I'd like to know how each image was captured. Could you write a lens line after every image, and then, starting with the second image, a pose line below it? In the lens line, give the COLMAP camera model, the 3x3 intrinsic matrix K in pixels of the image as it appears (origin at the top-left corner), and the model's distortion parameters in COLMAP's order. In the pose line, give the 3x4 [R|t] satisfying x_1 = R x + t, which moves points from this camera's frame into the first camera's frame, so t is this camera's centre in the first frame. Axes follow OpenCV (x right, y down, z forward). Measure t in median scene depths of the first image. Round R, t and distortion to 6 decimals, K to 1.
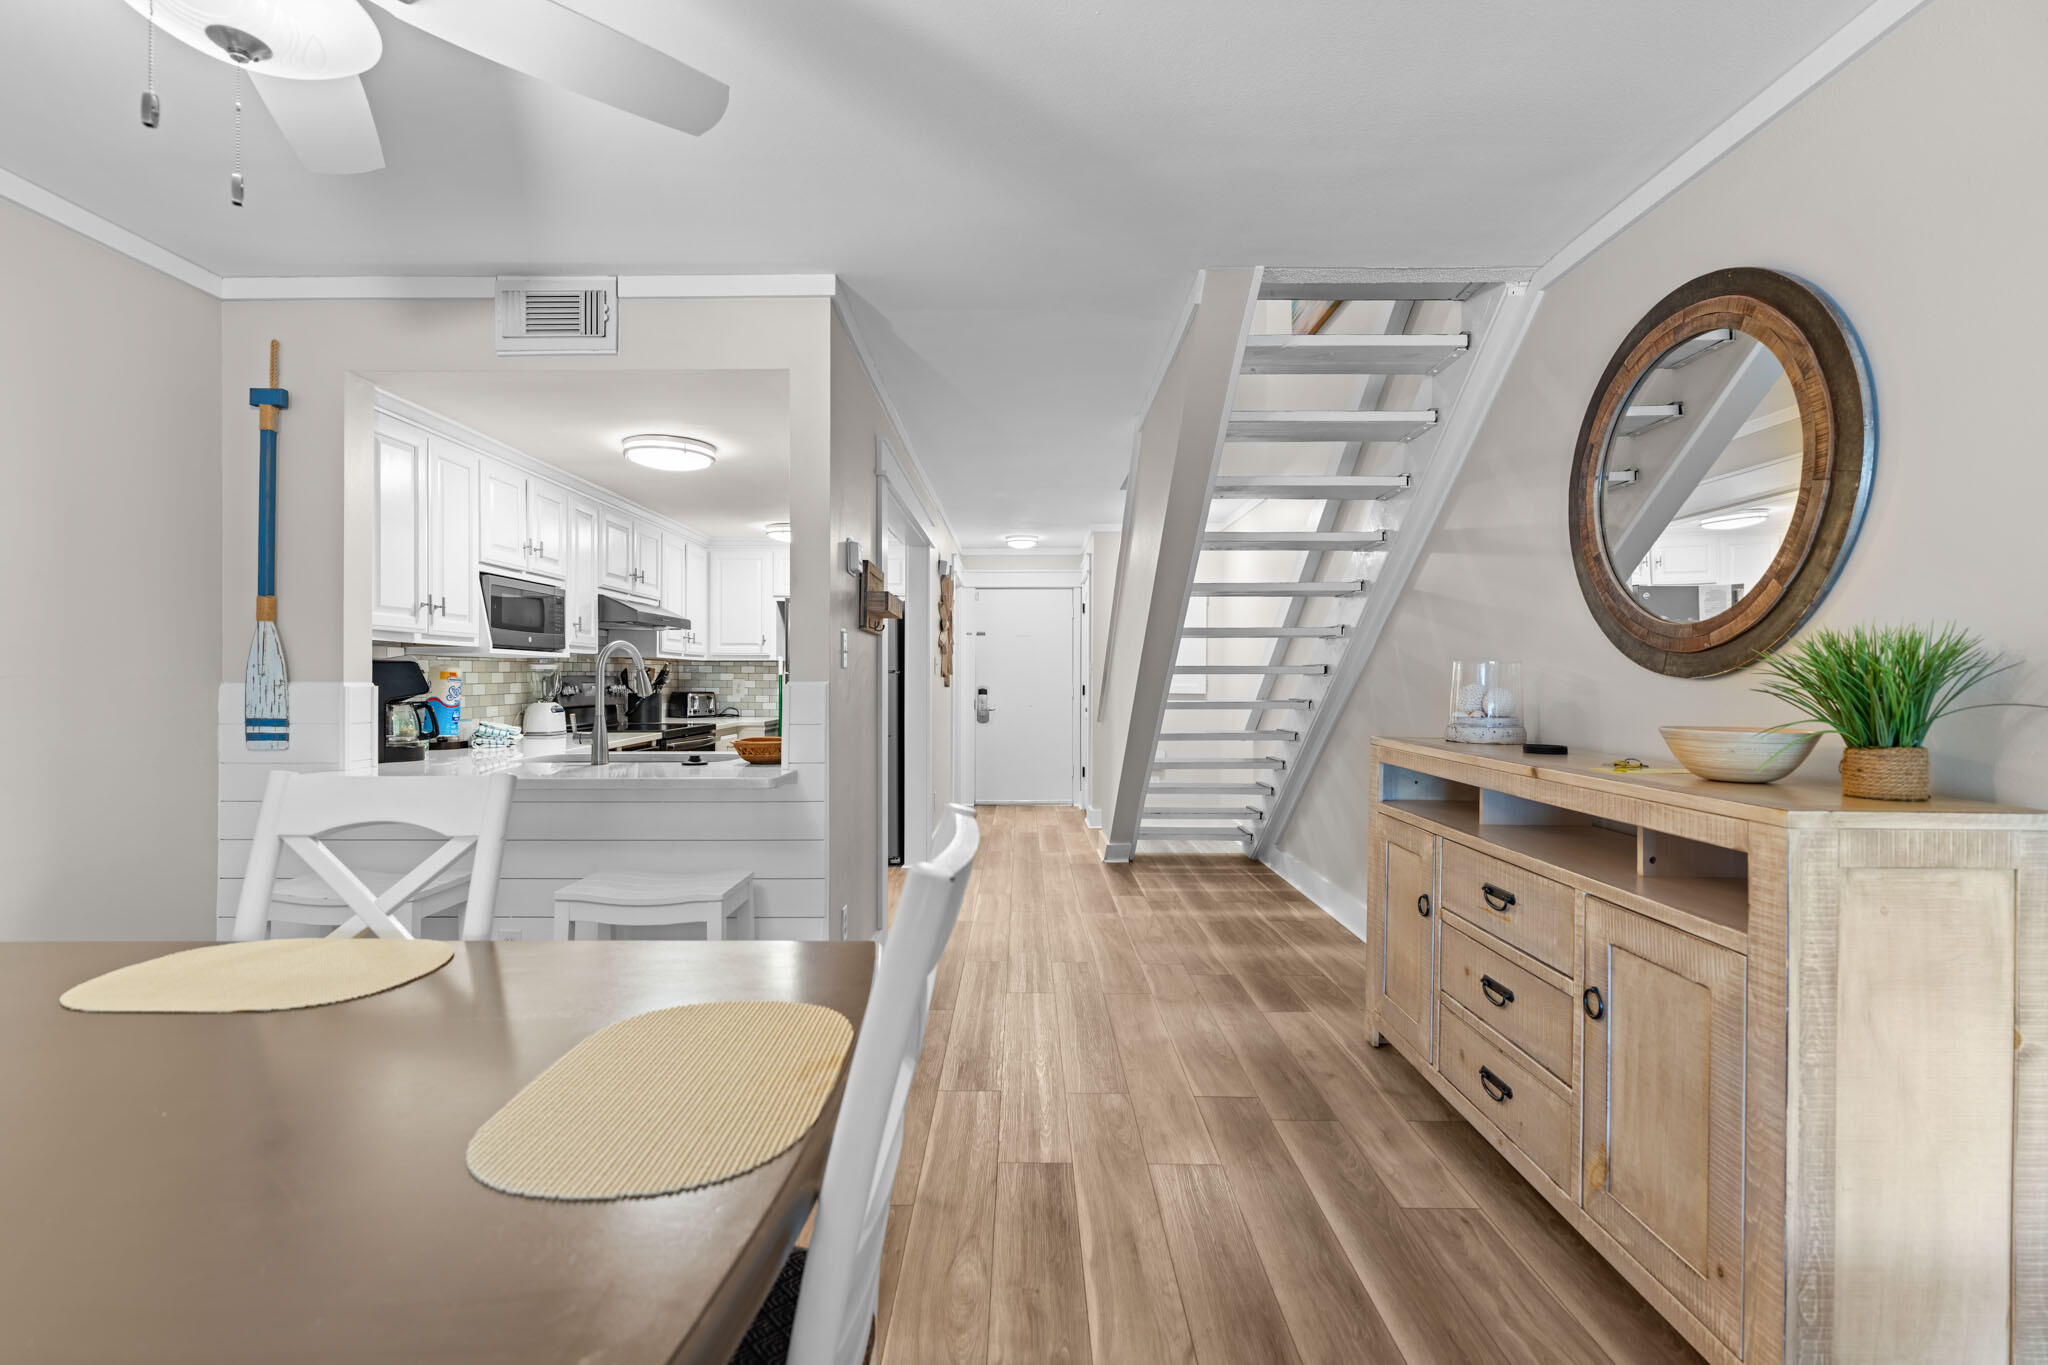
lens RADIAL K [[932.1, 0, 1006.1], [0, 932.1, 671.1], [0, 0, 1]] dist [-0.008224, 0.003267]
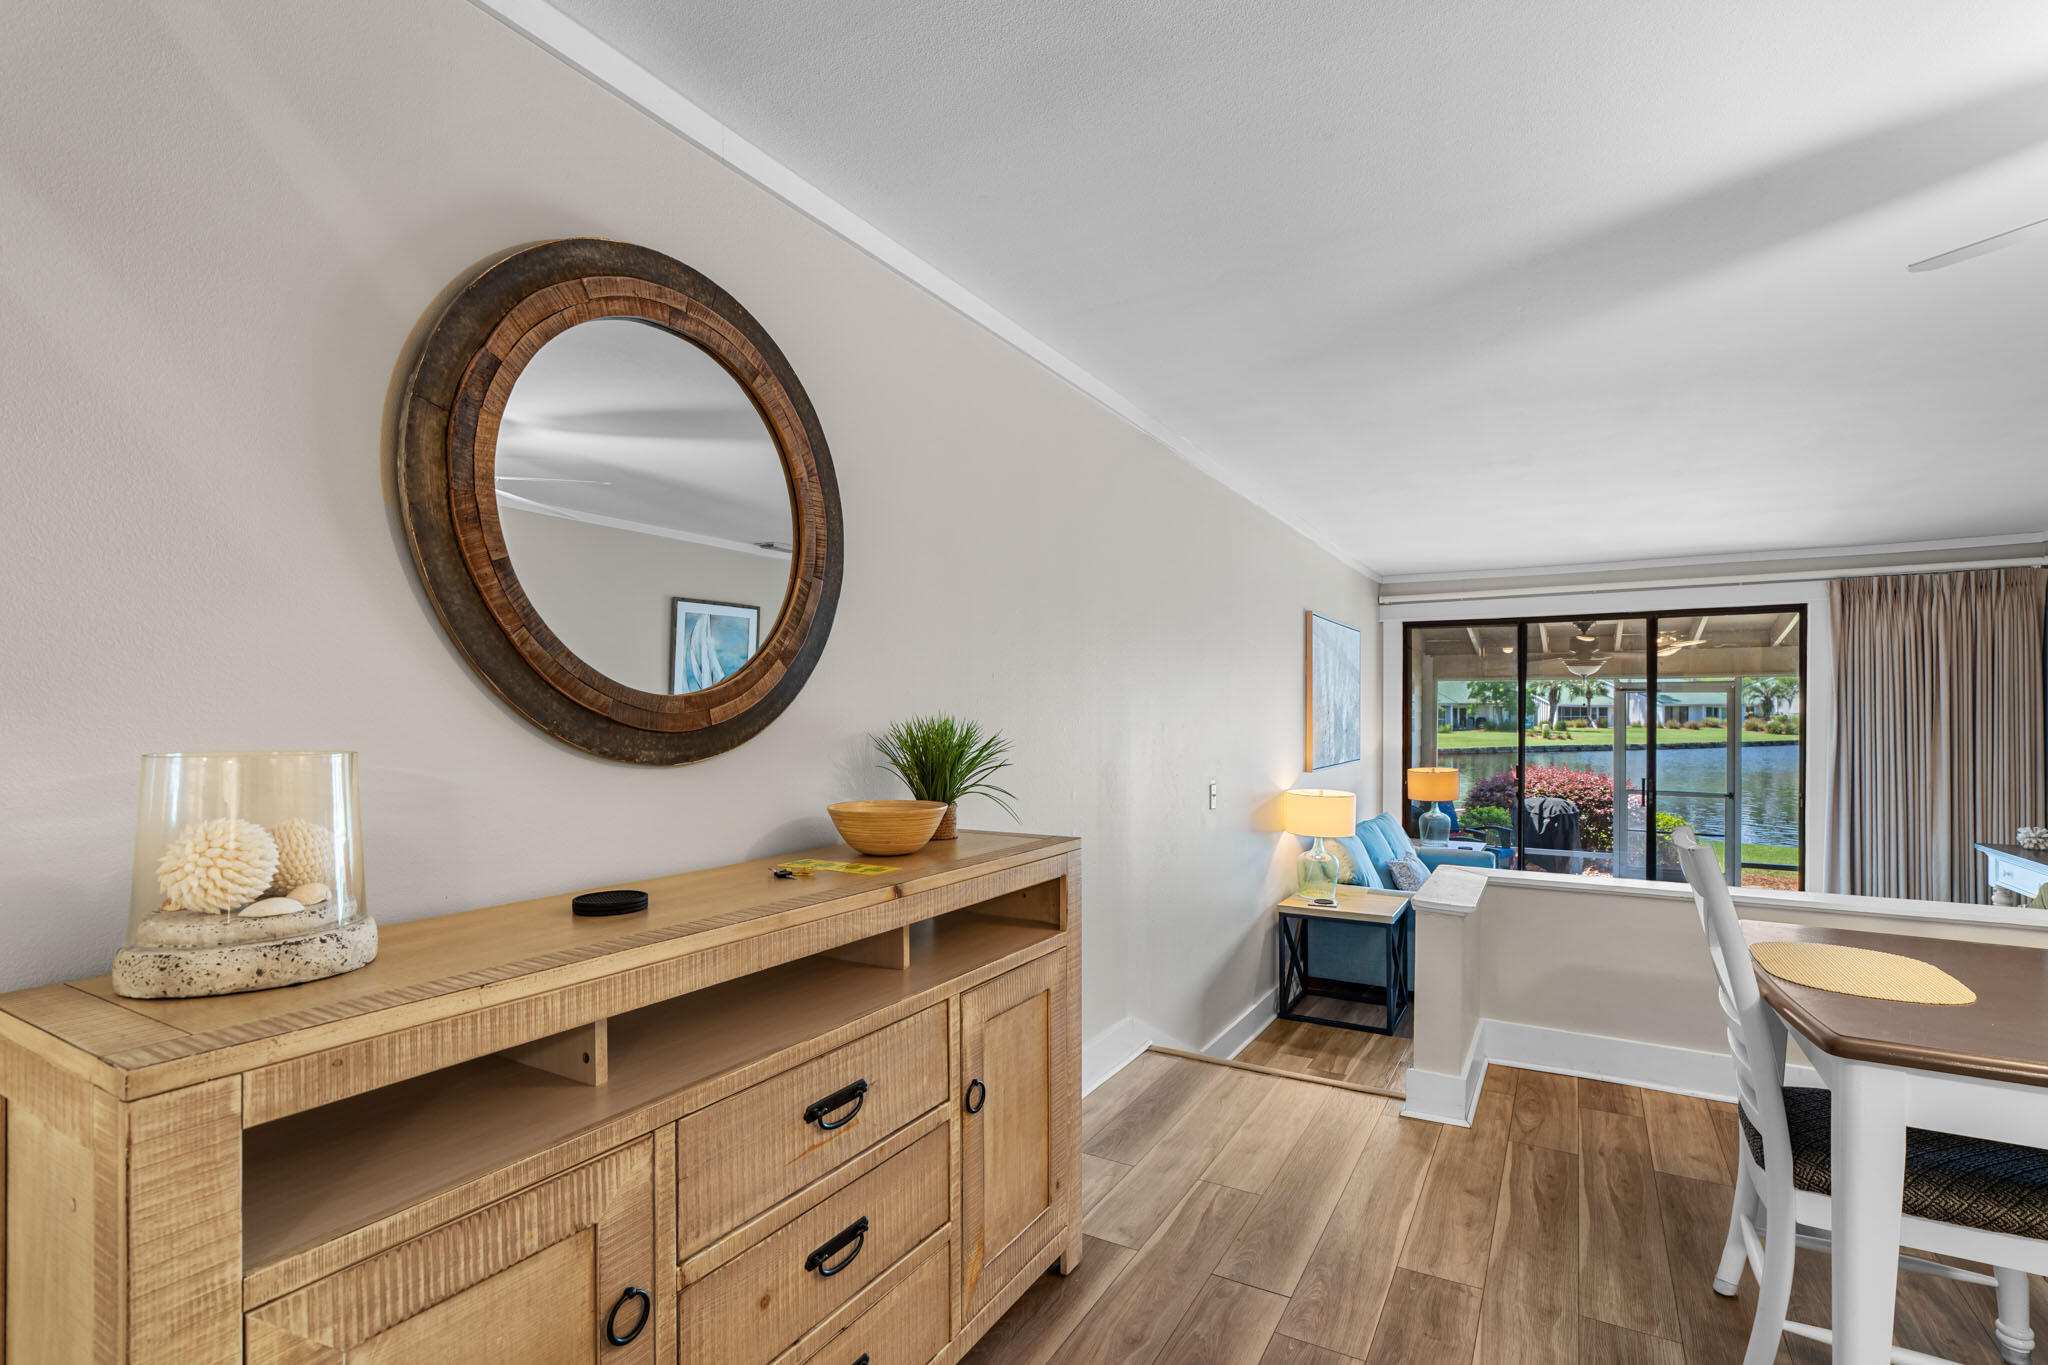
lens RADIAL K [[932.1, 0, 1025.1], [0, 932.1, 713.3], [0, 0, 1]] dist [-0.008224, 0.003267]
pose [[-0.868830, -0.004217, 0.495093, 0.061255], [-0.006069, 0.999979, -0.002133, -0.024692], [-0.495074, -0.004858, -0.868837, 1.060941]]
